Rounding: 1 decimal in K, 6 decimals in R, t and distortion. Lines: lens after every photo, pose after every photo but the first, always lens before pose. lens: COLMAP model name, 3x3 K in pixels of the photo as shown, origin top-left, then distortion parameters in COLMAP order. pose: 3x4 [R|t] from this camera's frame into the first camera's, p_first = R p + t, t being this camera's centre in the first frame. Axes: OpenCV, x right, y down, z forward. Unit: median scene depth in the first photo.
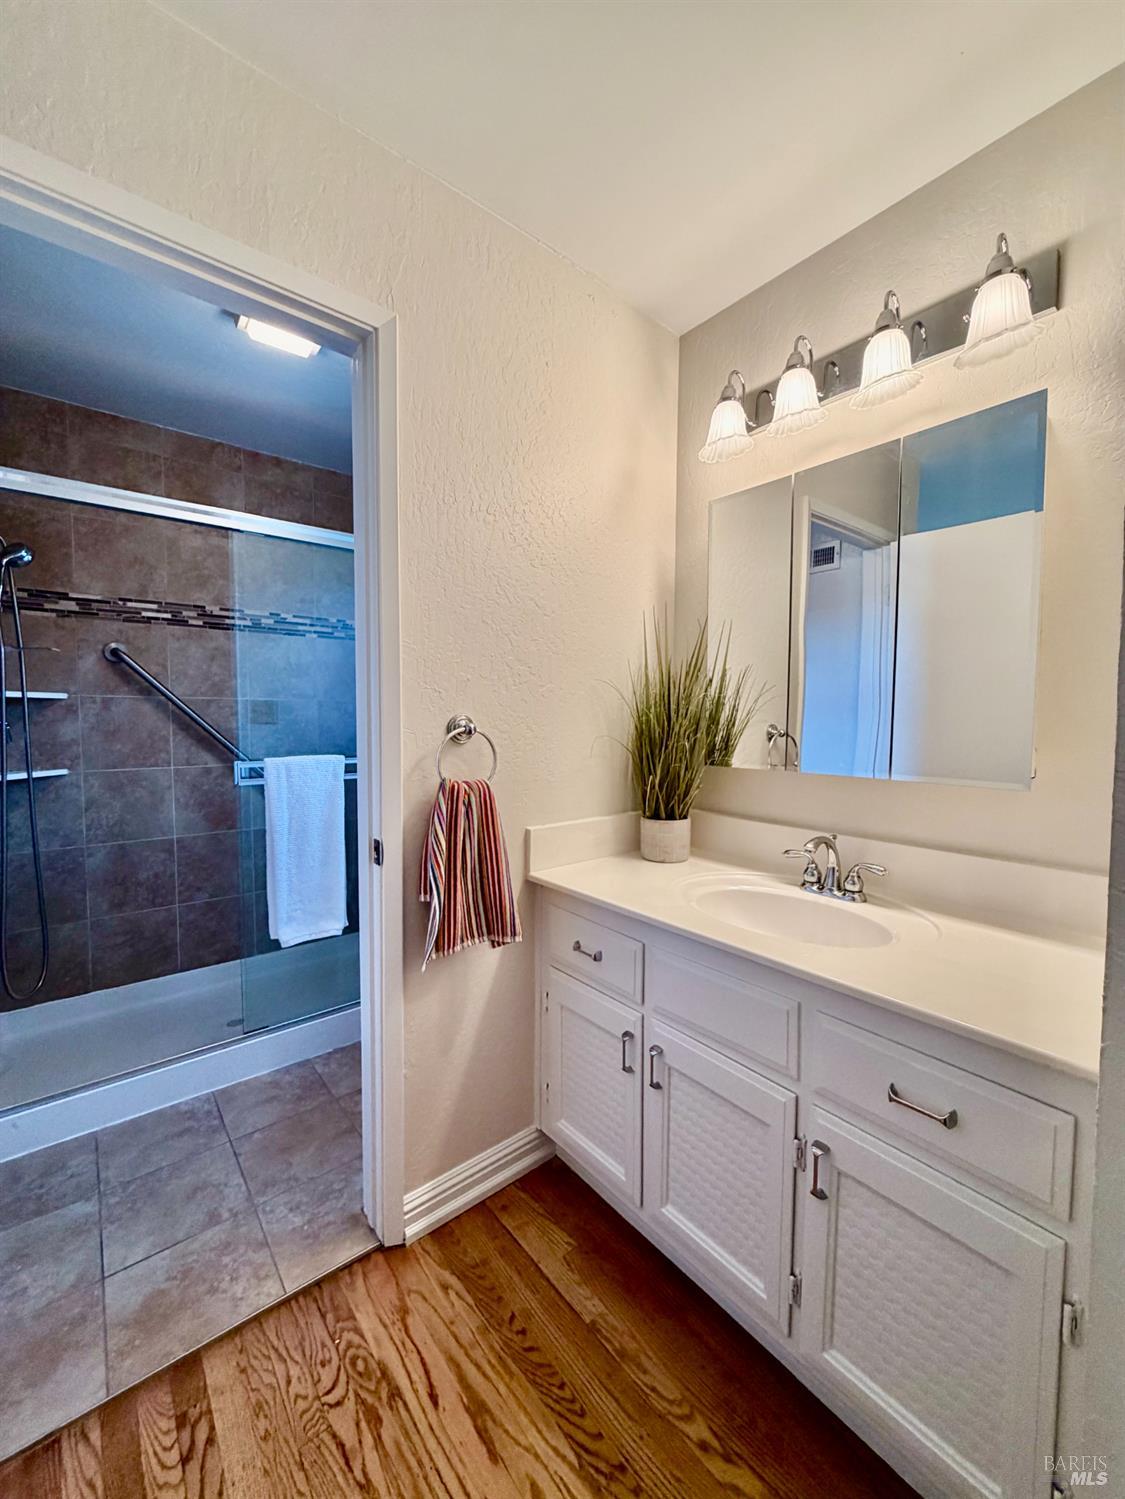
lens RADIAL K [[596.7, 0, 561.0], [0, 596.7, 748.0], [0, 0, 1]] dist [0.005722, -0.000545]
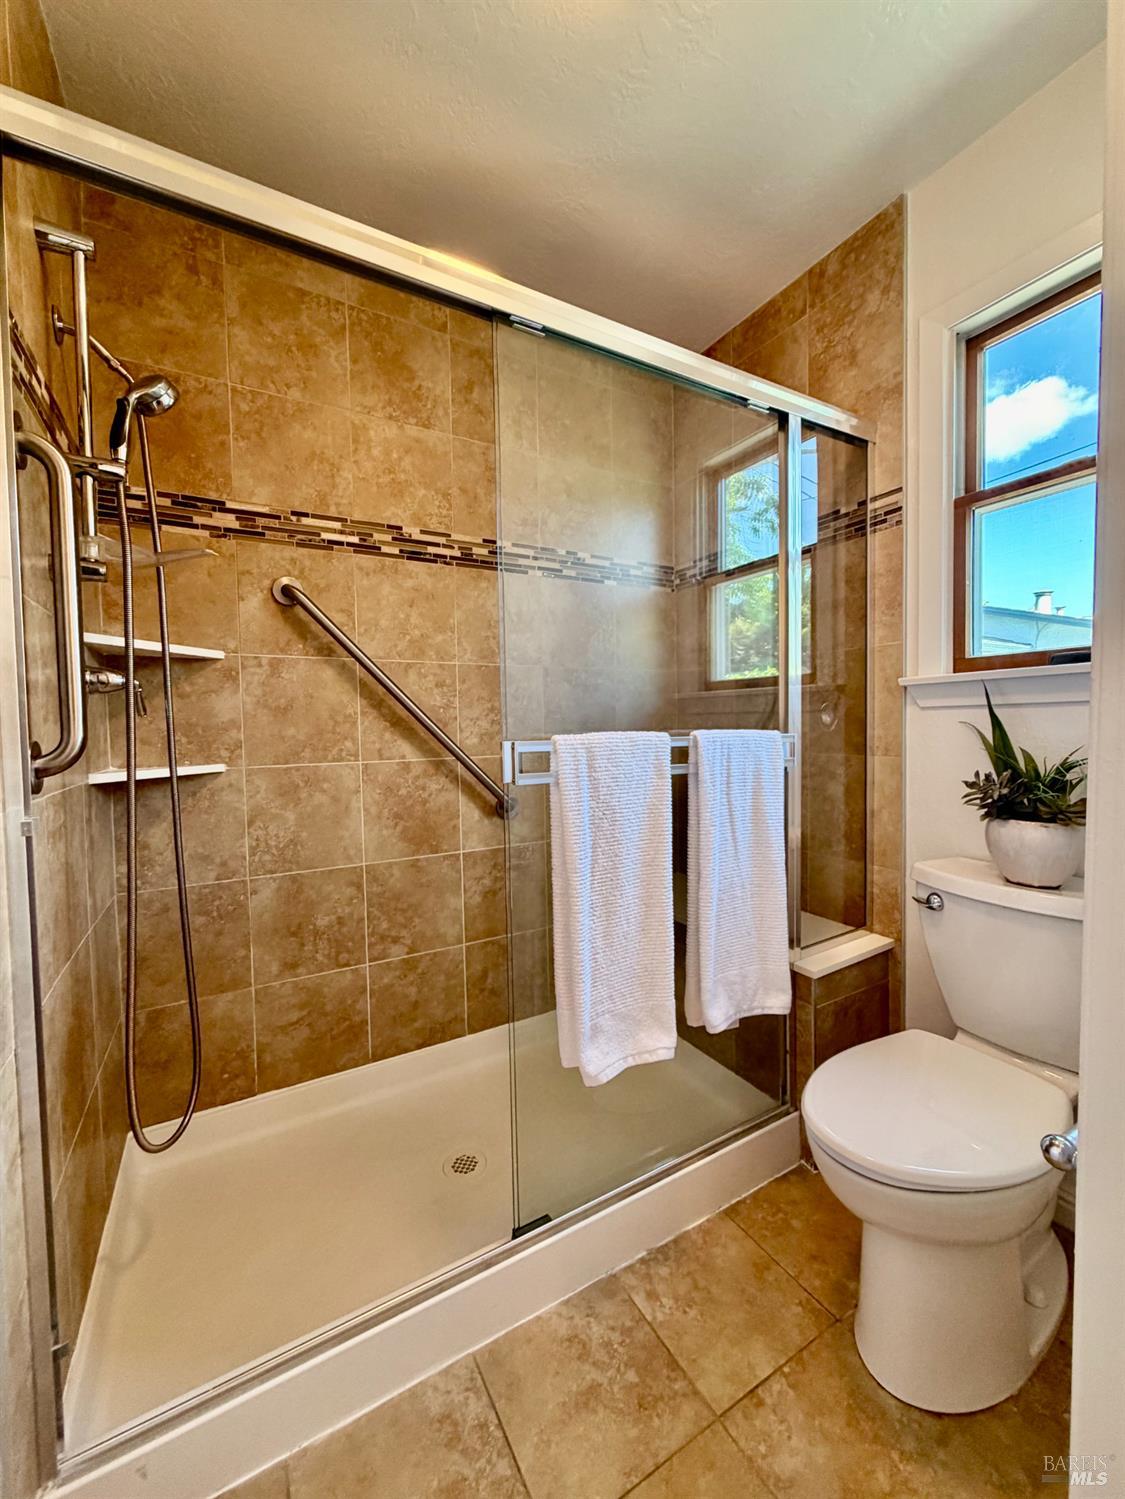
lens RADIAL K [[596.7, 0, 564.8], [0, 596.7, 748.6], [0, 0, 1]] dist [0.005722, -0.000545]
pose [[0.987623, -0.012962, -0.156311, -0.328695], [0.011041, 0.999853, -0.013151, 0.030000], [0.156459, 0.011263, 0.987620, 0.381378]]
